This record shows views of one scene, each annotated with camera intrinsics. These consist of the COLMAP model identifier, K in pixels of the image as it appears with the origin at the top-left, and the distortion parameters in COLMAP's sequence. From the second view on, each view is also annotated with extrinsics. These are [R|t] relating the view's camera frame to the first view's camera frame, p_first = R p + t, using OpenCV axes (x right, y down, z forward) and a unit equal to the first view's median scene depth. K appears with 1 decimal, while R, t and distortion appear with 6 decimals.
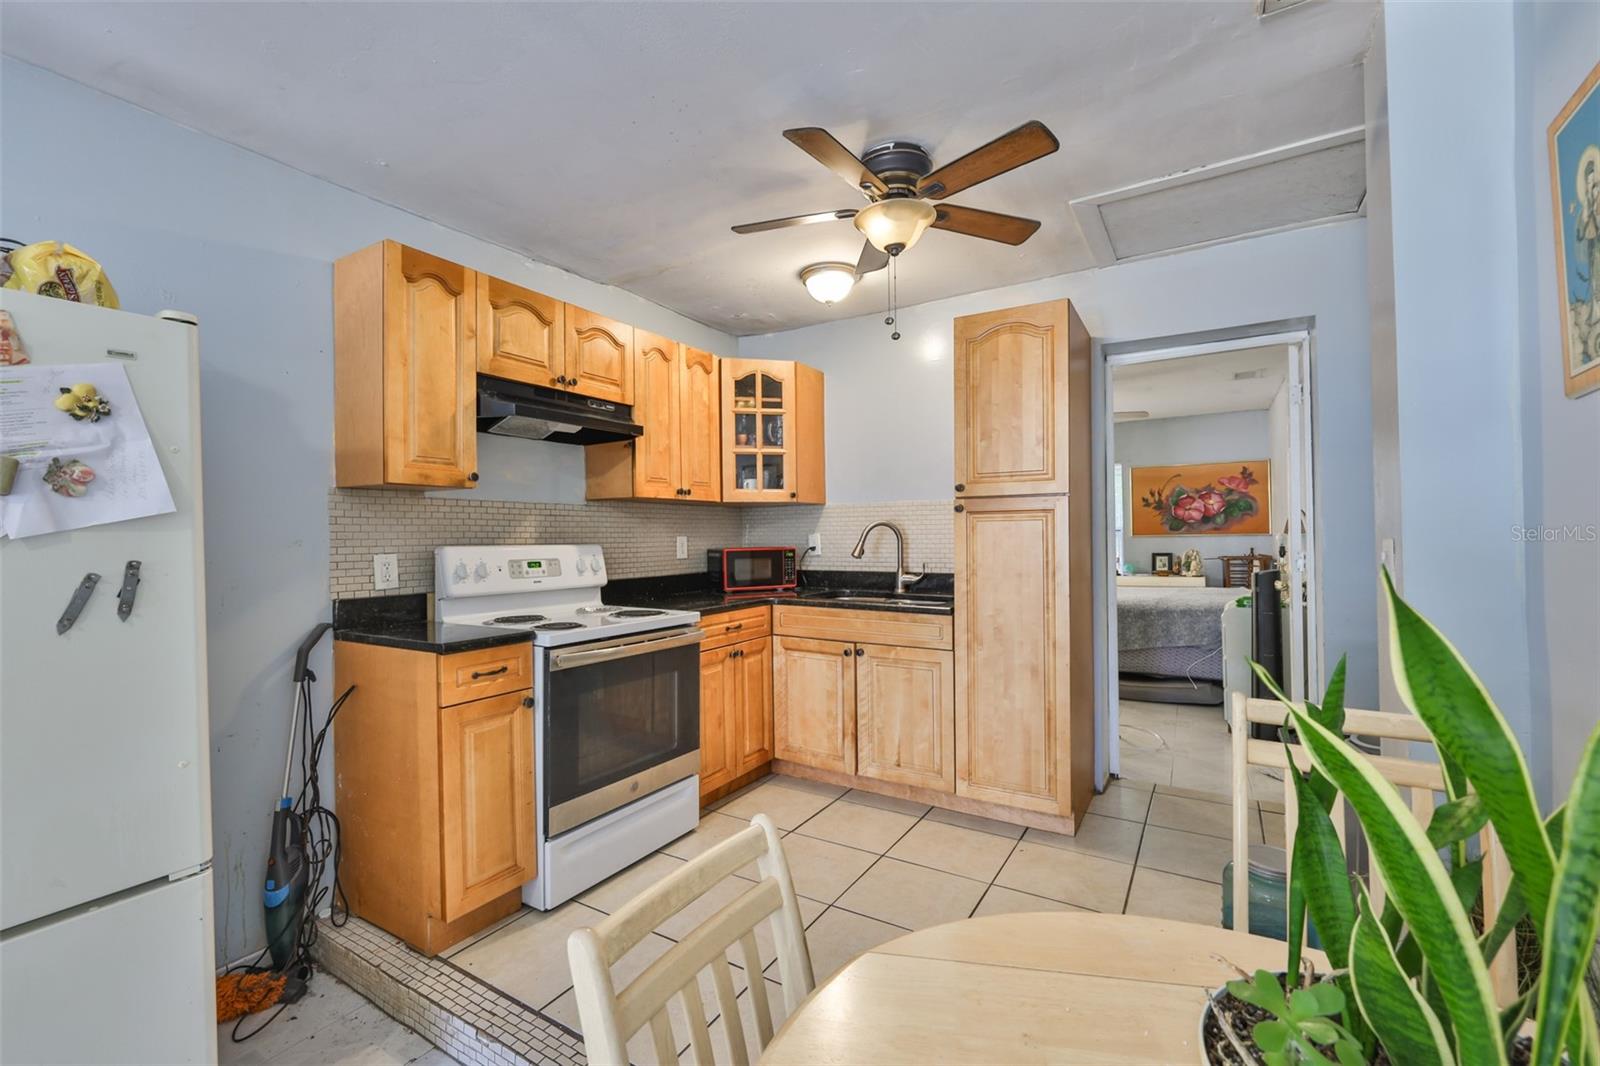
lens RADIAL K [[660.2, 0, 804.9], [0, 660.2, 536.7], [0, 0, 1]] dist [-0.001367, 0.000118]
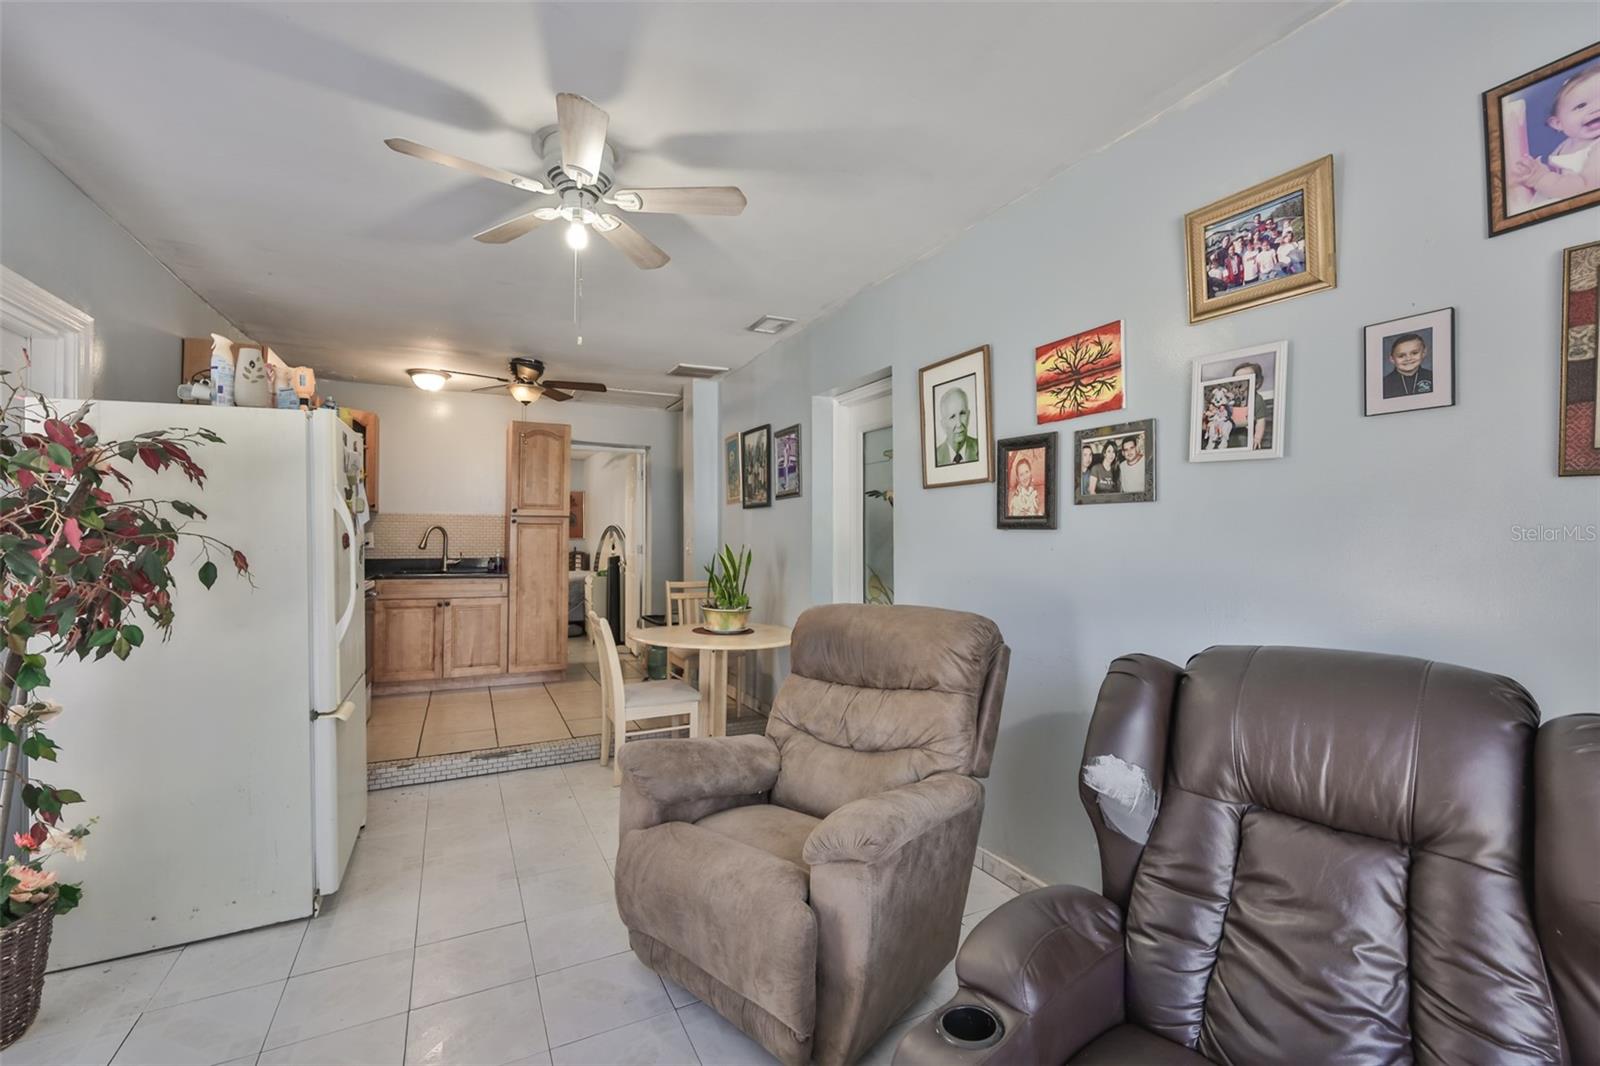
lens RADIAL K [[678.3, 0, 794.5], [0, 678.3, 528.1], [0, 0, 1]] dist [-0.000885, -0.000020]
pose [[0.531054, 0.027171, 0.846902, -0.914574], [-0.010028, 0.999617, -0.025782, 0.017903], [-0.847278, 0.005199, 0.531124, -0.667475]]
